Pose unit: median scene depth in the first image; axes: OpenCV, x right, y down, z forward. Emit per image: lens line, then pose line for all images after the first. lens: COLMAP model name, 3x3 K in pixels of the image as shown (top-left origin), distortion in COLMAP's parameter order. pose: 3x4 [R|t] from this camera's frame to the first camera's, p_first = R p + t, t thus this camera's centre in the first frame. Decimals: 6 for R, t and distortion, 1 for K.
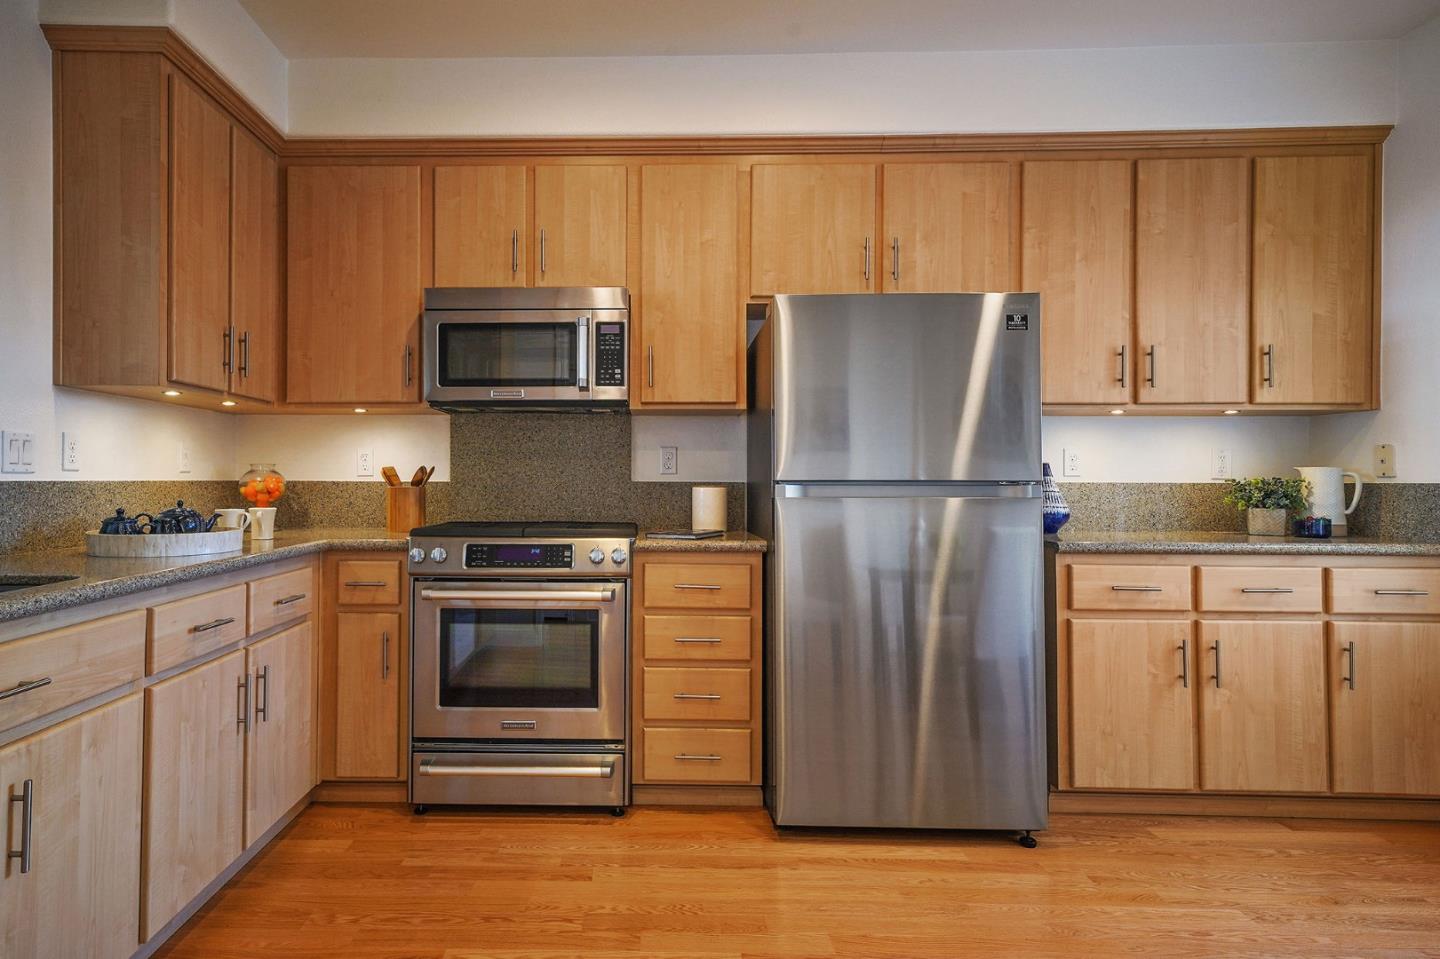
lens RADIAL K [[801.9, 0, 620.5], [0, 801.9, 467.5], [0, 0, 1]] dist [0.019247, -0.000432]
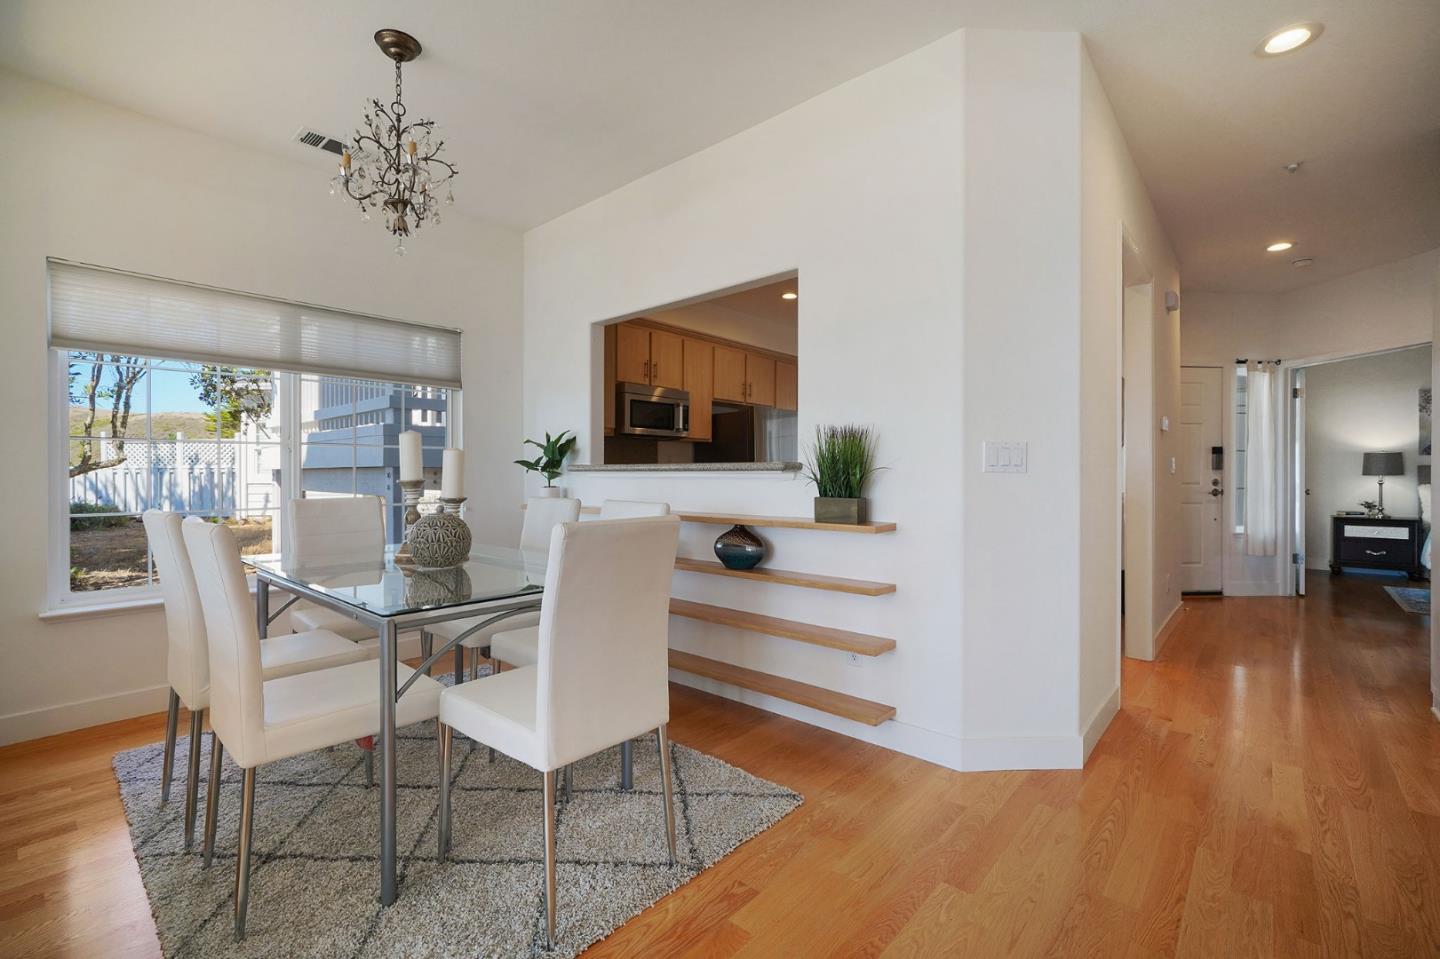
lens RADIAL K [[623.7, 0, 720.0], [0, 623.7, 479.5], [0, 0, 1]] dist [-0.001506, 0.000674]
pose [[0.637997, -0.013856, 0.769914, -1.502585], [-0.008177, 0.999660, 0.024766, -0.001344], [-0.769996, -0.022096, 0.637667, -0.333753]]
